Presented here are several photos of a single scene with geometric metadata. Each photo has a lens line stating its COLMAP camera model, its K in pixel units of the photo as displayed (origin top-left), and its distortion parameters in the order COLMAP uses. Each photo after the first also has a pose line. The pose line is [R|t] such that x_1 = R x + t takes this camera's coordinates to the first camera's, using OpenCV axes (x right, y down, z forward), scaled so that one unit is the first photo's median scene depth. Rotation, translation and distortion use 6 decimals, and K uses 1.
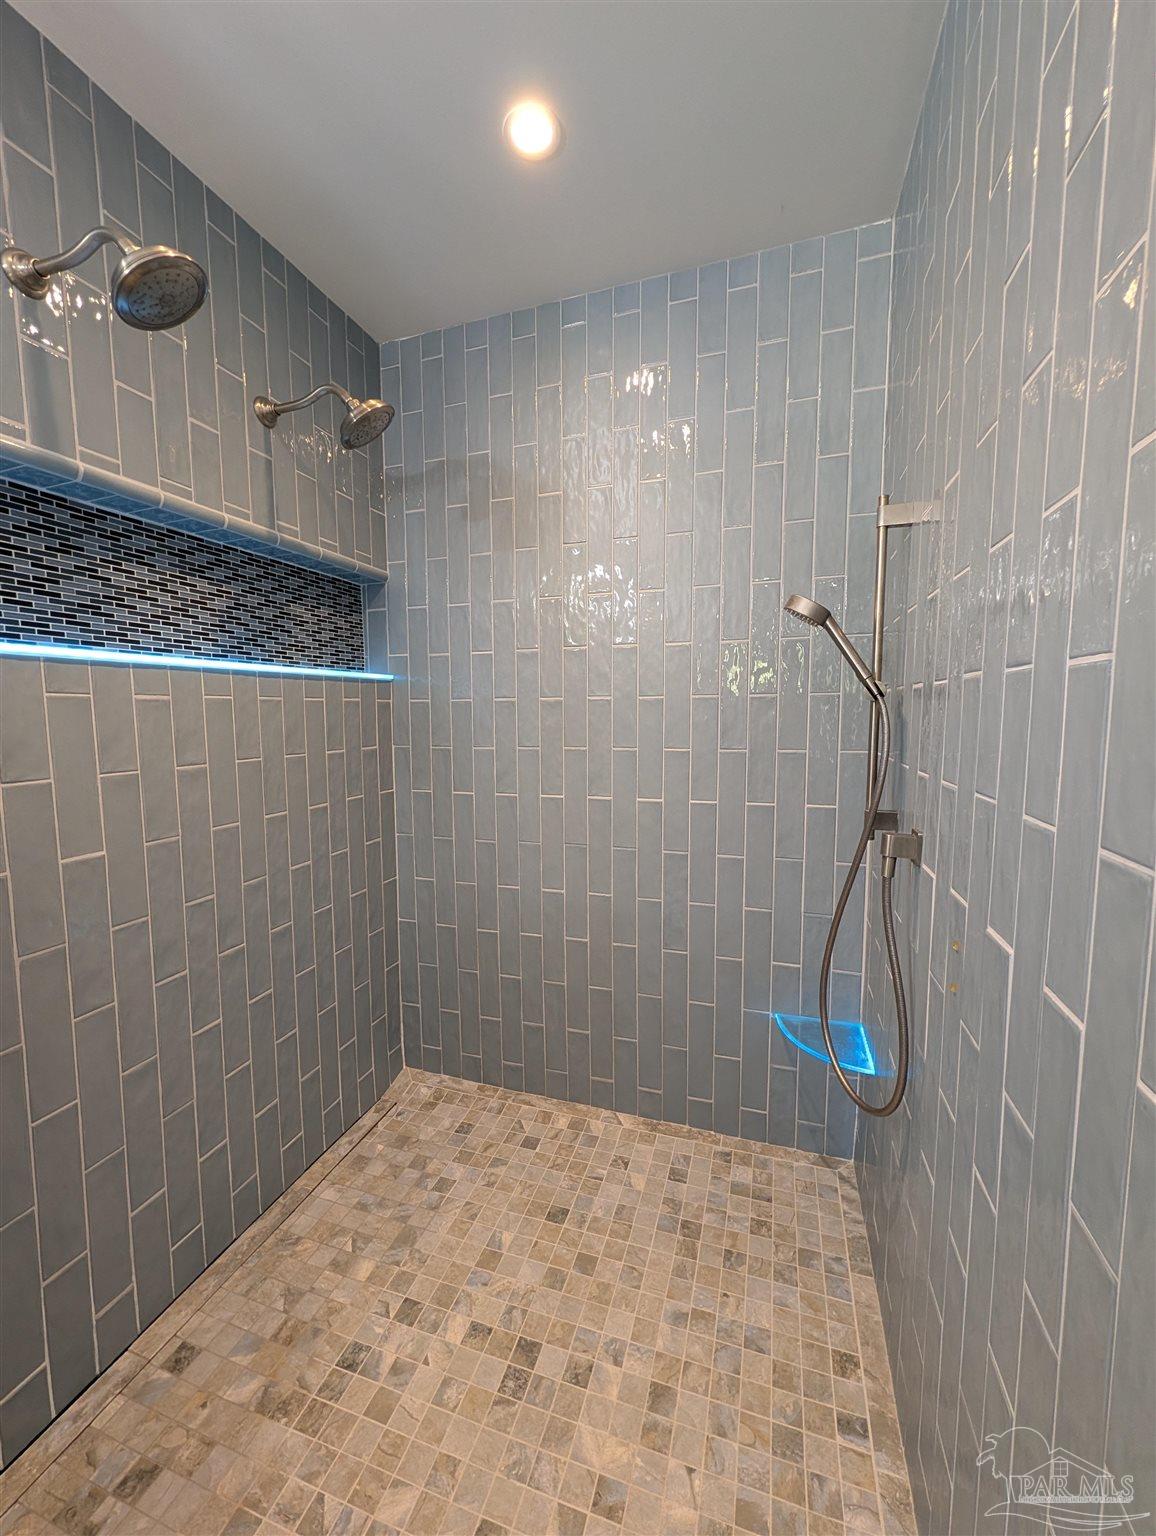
lens RADIAL K [[592.9, 0, 578.0], [0, 592.9, 768.0], [0, 0, 1]] dist [0.000173, 0.000176]
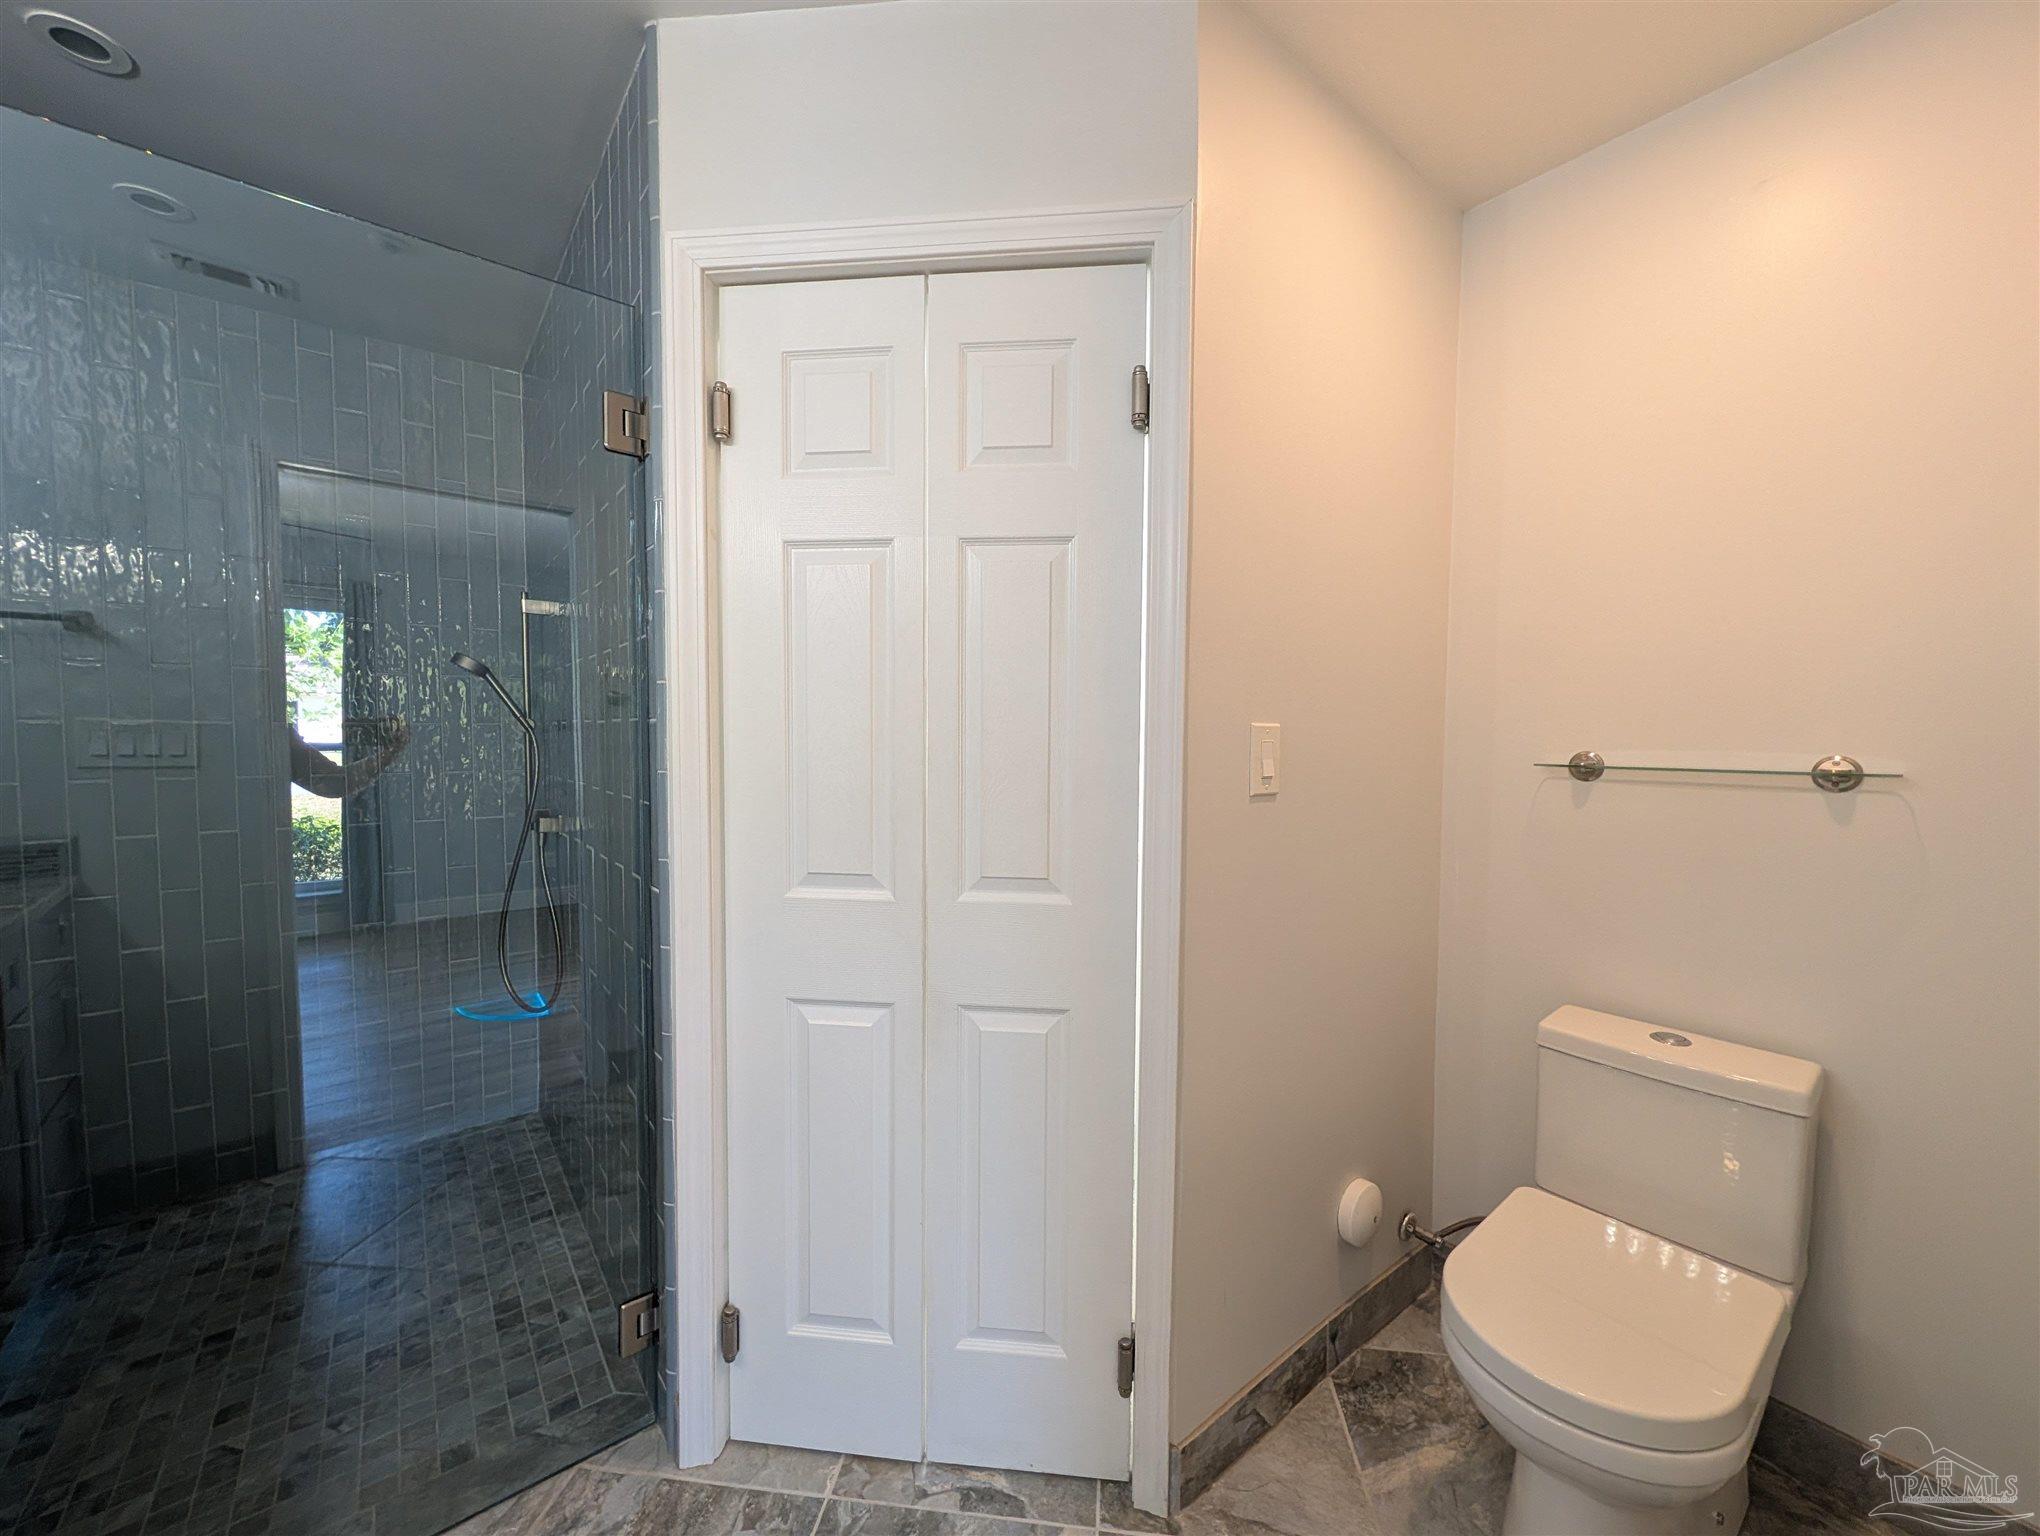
lens RADIAL K [[793.0, 0, 1020.0], [0, 793.0, 768.0], [0, 0, 1]] dist [-0.008279, 0.000289]
pose [[0.550241, -0.026660, 0.834580, -0.347362], [0.074381, 0.997082, -0.017188, 0.076817], [-0.831687, 0.071534, 0.550618, -0.818977]]
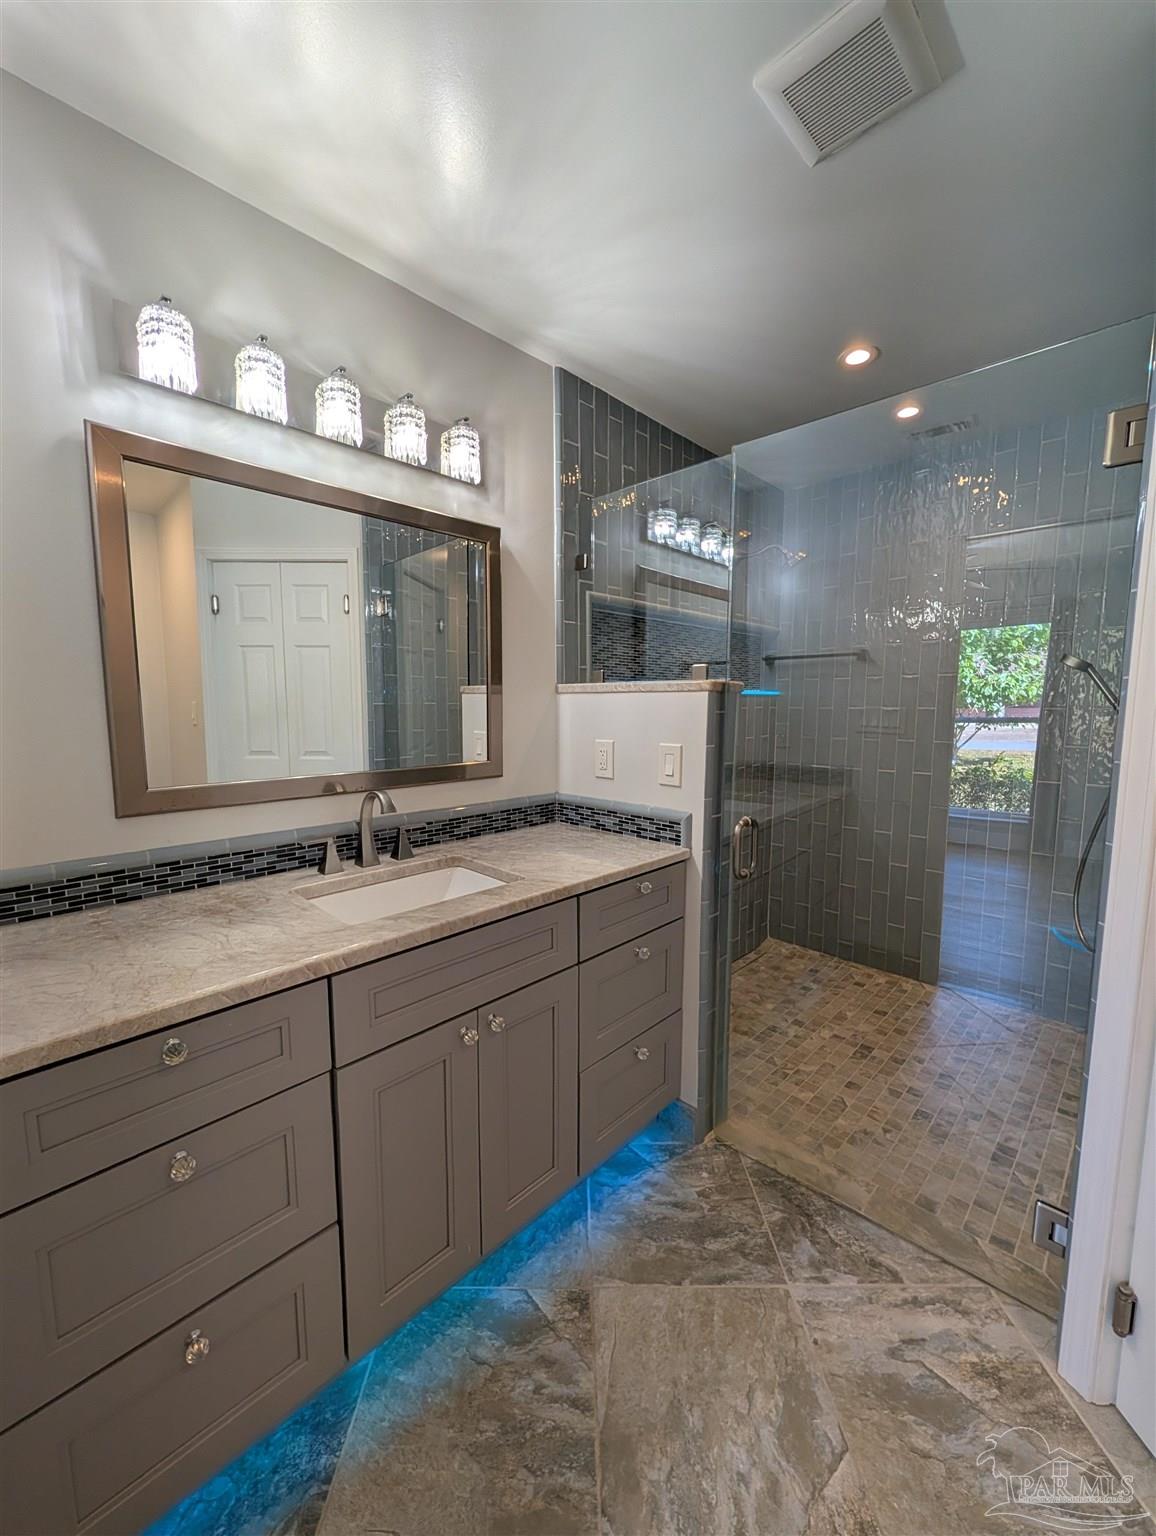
lens RADIAL K [[592.9, 0, 578.0], [0, 592.9, 768.0], [0, 0, 1]] dist [0.000173, 0.000176]
pose [[0.893995, 0.054052, -0.444804, -0.092406], [-0.050362, 0.998528, 0.020119, 0.060000], [0.445237, 0.004415, 0.895402, -0.916969]]
